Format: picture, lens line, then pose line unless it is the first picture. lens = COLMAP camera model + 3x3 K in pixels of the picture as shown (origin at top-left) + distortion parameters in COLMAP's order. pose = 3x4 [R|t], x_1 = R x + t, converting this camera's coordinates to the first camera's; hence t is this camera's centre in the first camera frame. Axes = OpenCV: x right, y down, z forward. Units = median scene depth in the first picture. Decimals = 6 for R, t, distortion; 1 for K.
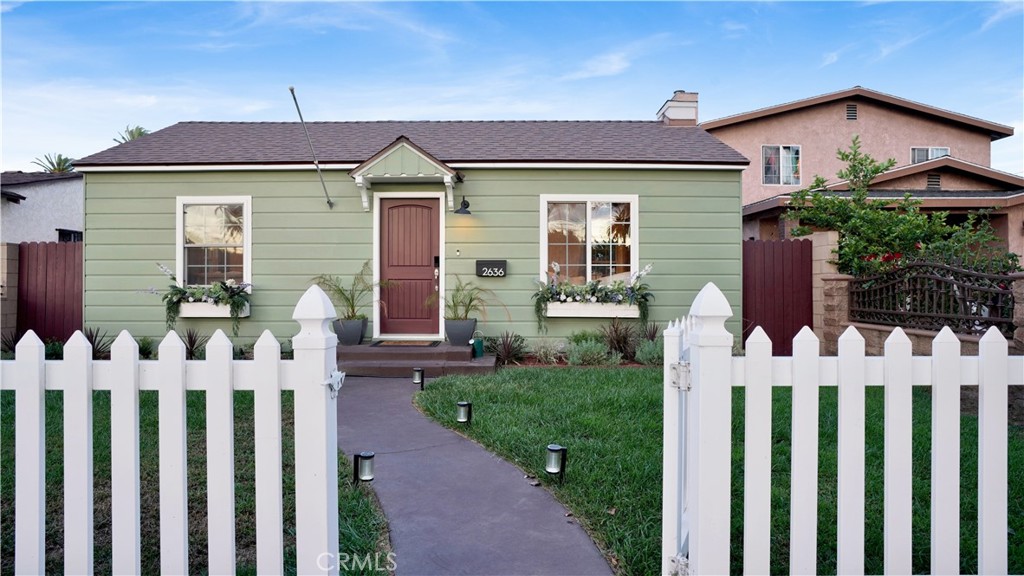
lens RADIAL K [[553.4, 0, 516.1], [0, 553.4, 287.4], [0, 0, 1]] dist [-0.059391, 0.035631]
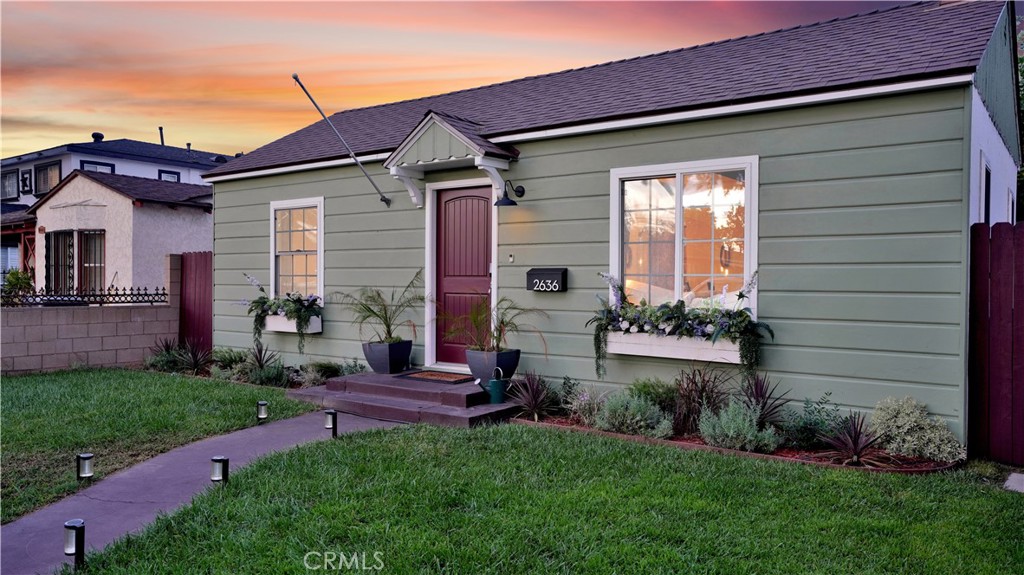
lens RADIAL K [[792.8, 0, 494.2], [0, 792.8, 287.5], [0, 0, 1]] dist [0.001063, 0.001337]
pose [[0.784431, 0.009770, -0.620140, 0.534921], [-0.006052, 0.999949, 0.008098, -0.032695], [0.620187, -0.002600, 0.784450, 0.164745]]
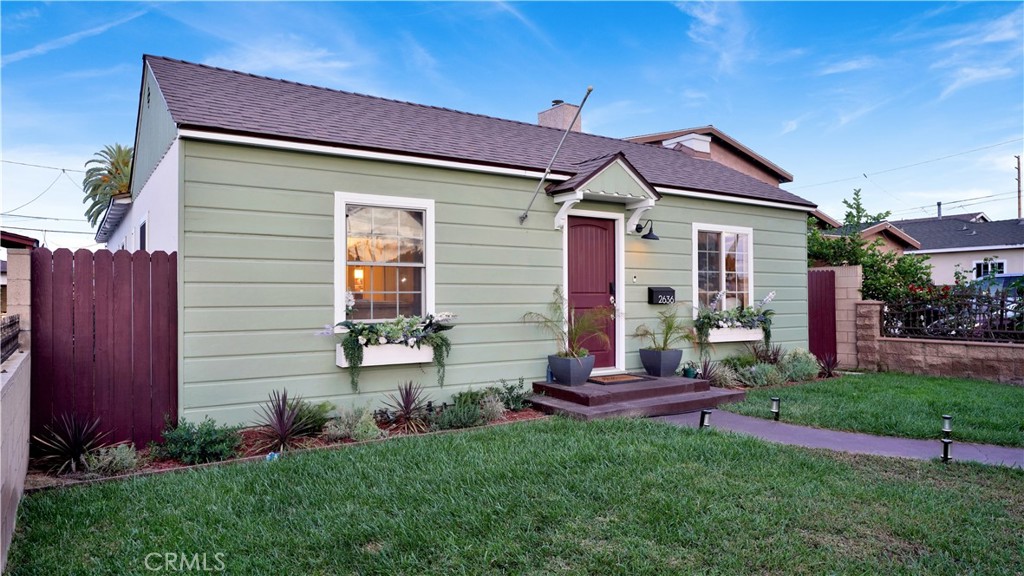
lens RADIAL K [[669.3, 0, 533.8], [0, 669.3, 290.1], [0, 0, 1]] dist [0.000139, -0.000007]
pose [[0.817708, 0.002555, 0.575627, -0.915216], [0.004570, 0.999930, -0.010930, -0.032376], [-0.575615, 0.011568, 0.817639, 0.165271]]
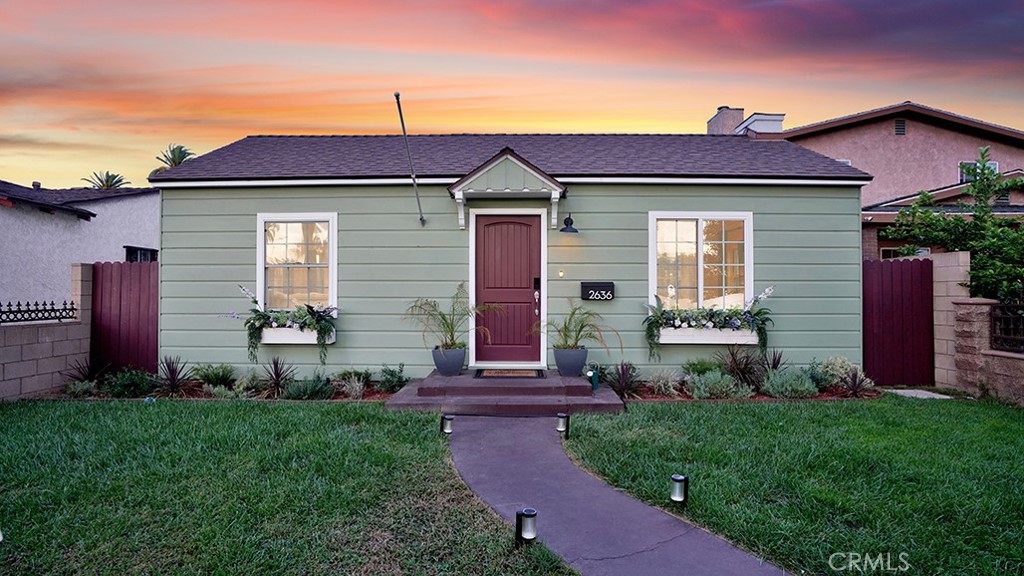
lens RADIAL K [[512.1, 0, 512.5], [0, 512.1, 289.0], [0, 0, 1]] dist [-0.068128, 0.033522]
pose [[0.999923, 0.000395, -0.012365, -0.177643], [-0.000488, 0.999971, -0.007592, -0.031144], [0.012362, 0.007597, 0.999895, 0.142752]]
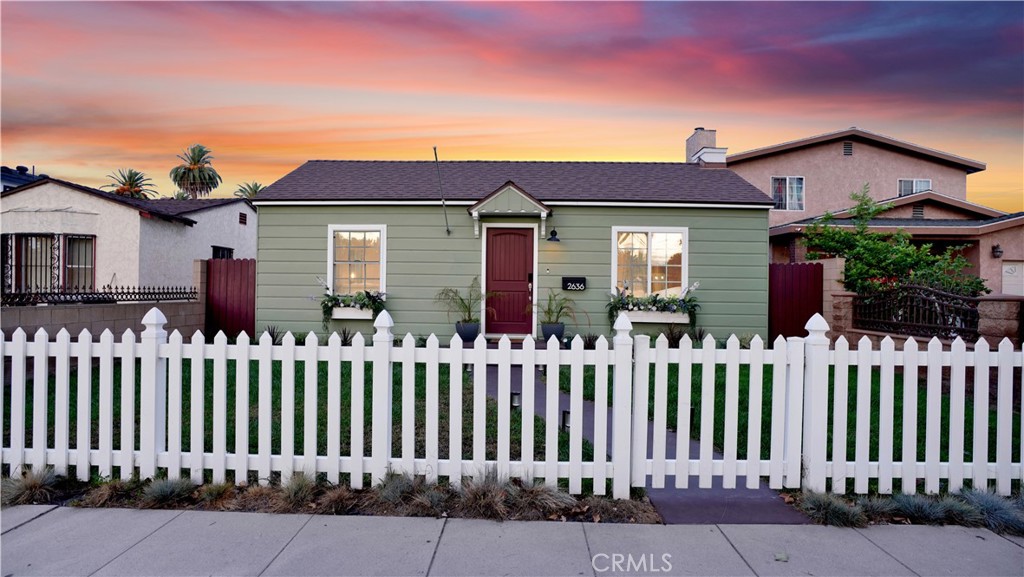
lens RADIAL K [[512.1, 0, 512.5], [0, 512.1, 289.5], [0, 0, 1]] dist [-0.068128, 0.033522]
pose [[0.999697, 0.011582, -0.021712, -0.162349], [-0.011594, 0.999933, -0.000407, -0.018283], [0.021706, 0.000658, 0.999764, -0.193092]]
